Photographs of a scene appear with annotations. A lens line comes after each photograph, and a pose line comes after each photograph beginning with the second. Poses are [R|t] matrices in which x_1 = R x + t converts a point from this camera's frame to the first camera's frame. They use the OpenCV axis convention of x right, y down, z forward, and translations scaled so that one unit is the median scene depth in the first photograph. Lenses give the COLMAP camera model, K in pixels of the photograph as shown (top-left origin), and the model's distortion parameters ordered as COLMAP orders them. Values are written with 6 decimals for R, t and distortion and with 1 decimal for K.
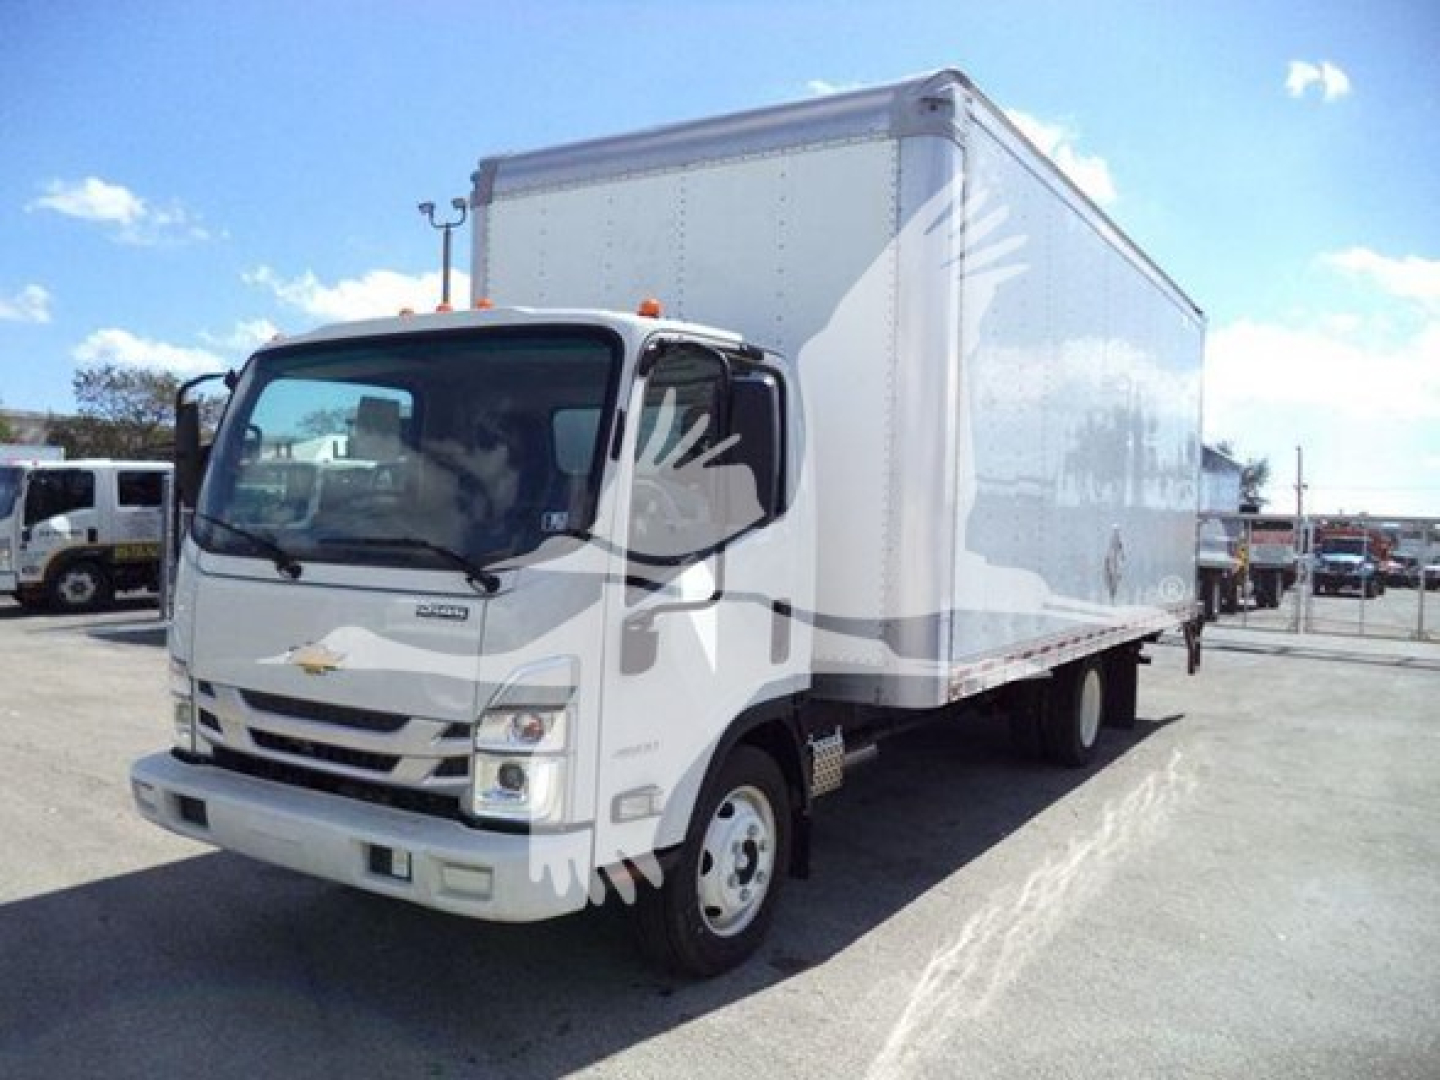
lens RADIAL K [[1153.8, 0, 720.0], [0, 1153.8, 540.0], [0, 0, 1]] dist [0.000816, -0.052317]
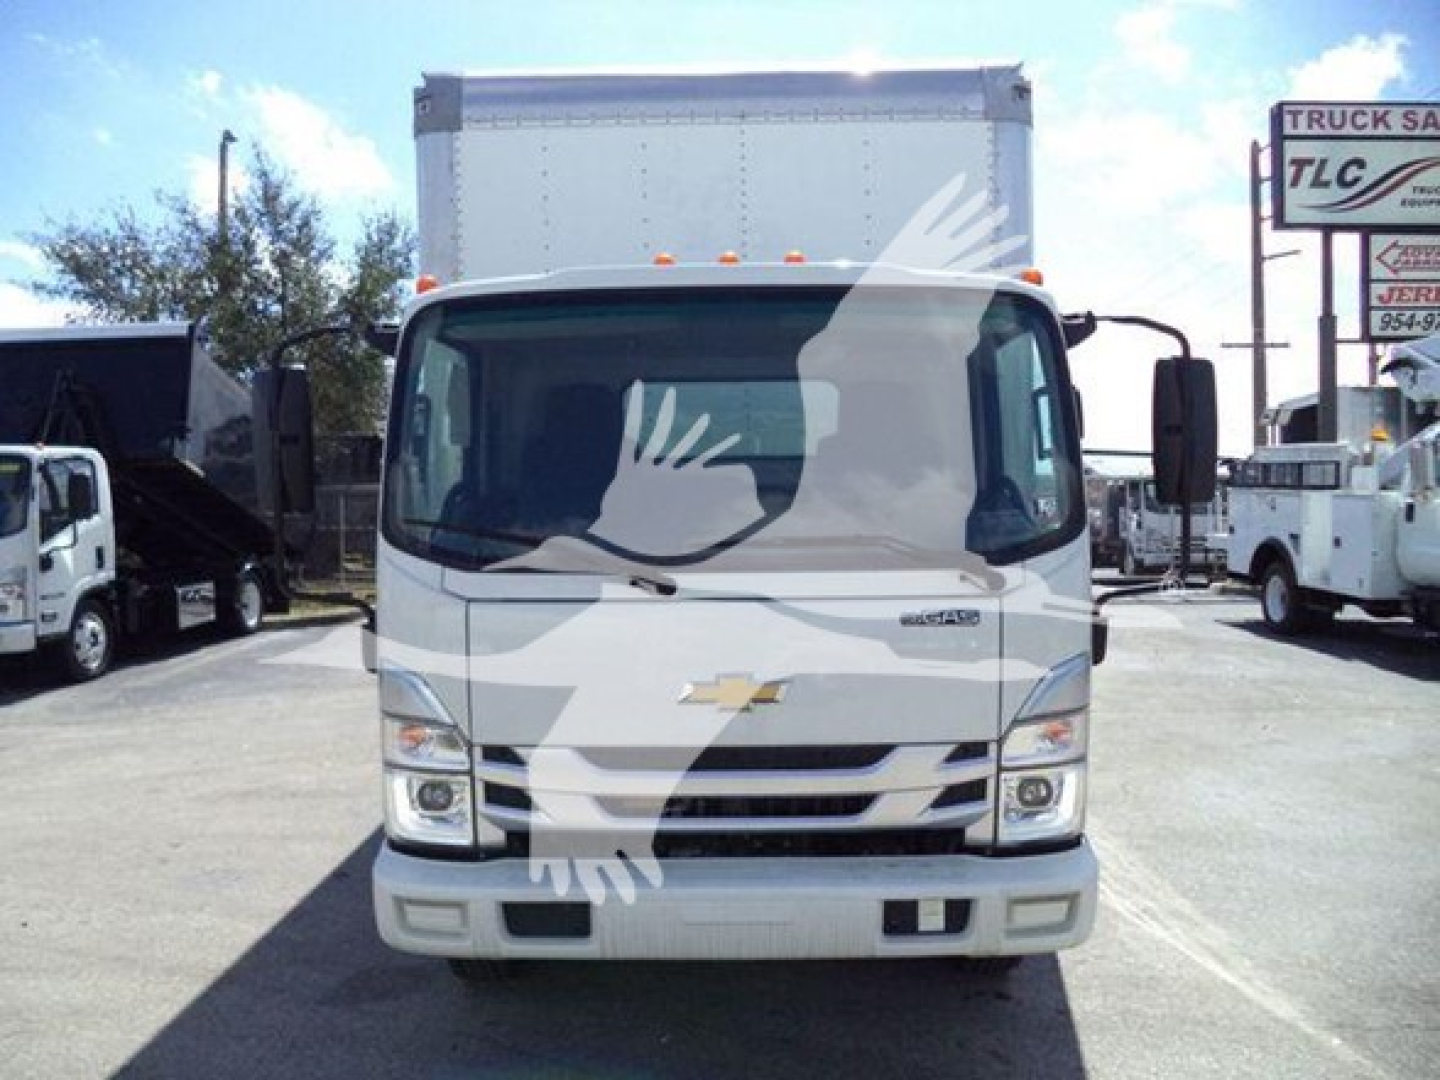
lens RADIAL K [[1174.9, 0, 720.0], [0, 1174.9, 540.0], [0, 0, 1]] dist [-0.014112, -0.006728]
pose [[0.859031, -0.051874, 0.509289, -0.796866], [0.045171, 0.998653, 0.025528, -0.024293], [-0.509927, 0.001076, 0.860217, 0.318597]]
